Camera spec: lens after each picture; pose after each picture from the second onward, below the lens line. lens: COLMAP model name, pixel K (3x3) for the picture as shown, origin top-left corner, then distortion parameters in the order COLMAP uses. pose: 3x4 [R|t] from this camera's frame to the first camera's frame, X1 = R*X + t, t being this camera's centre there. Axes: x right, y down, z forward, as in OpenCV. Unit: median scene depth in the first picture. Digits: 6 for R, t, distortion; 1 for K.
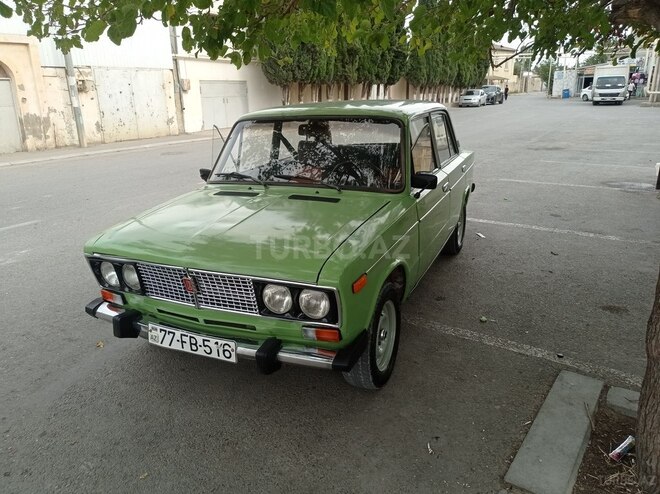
lens RADIAL K [[505.7, 0, 337.9], [0, 505.7, 226.8], [0, 0, 1]] dist [0.031382, -0.020365]
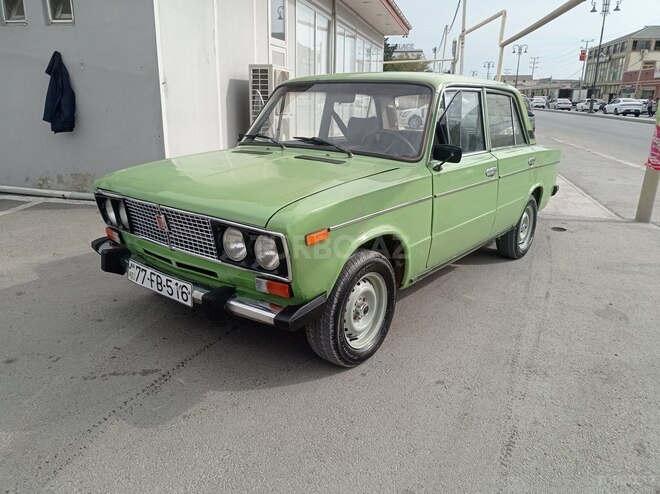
lens RADIAL K [[505.7, 0, 333.9], [0, 505.7, 238.4], [0, 0, 1]] dist [0.031382, -0.020365]
pose [[0.965211, 0.114195, -0.235219, 0.265677], [-0.115260, 0.993292, 0.009266, 0.095307], [0.234699, 0.018168, 0.971898, 0.117400]]
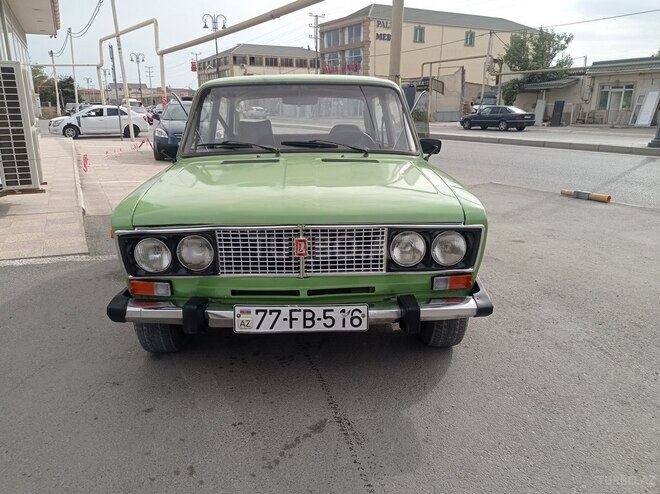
lens RADIAL K [[505.7, 0, 301.9], [0, 505.7, 236.1], [0, 0, 1]] dist [0.031382, -0.020365]
pose [[0.894075, -0.078222, 0.441035, -0.647134], [0.095683, 0.995259, -0.017452, 0.109835], [-0.437579, 0.057803, 0.897320, 0.256804]]
